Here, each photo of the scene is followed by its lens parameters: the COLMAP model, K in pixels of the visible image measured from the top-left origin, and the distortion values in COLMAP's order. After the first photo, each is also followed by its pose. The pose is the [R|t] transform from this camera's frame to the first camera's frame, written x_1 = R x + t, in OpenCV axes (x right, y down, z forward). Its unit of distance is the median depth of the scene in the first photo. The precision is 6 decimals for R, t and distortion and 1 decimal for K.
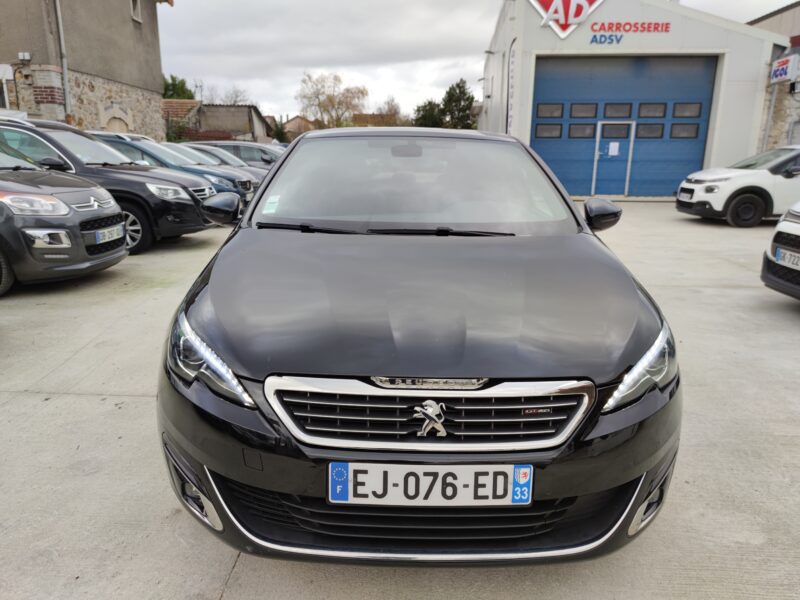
lens RADIAL K [[603.1, 0, 392.9], [0, 603.1, 306.8], [0, 0, 1]] dist [0.034554, -0.045427]
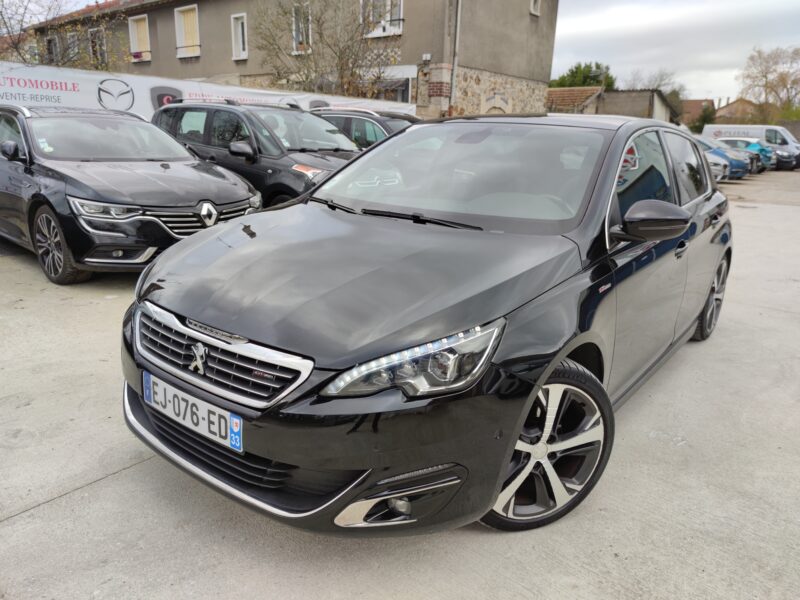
lens RADIAL K [[603.1, 0, 392.9], [0, 603.1, 306.8], [0, 0, 1]] dist [0.034554, -0.045427]
pose [[0.769121, 0.179586, -0.613353, 0.153792], [-0.167311, 0.982817, 0.077961, -0.010853], [0.616814, 0.042659, 0.785952, 0.038926]]
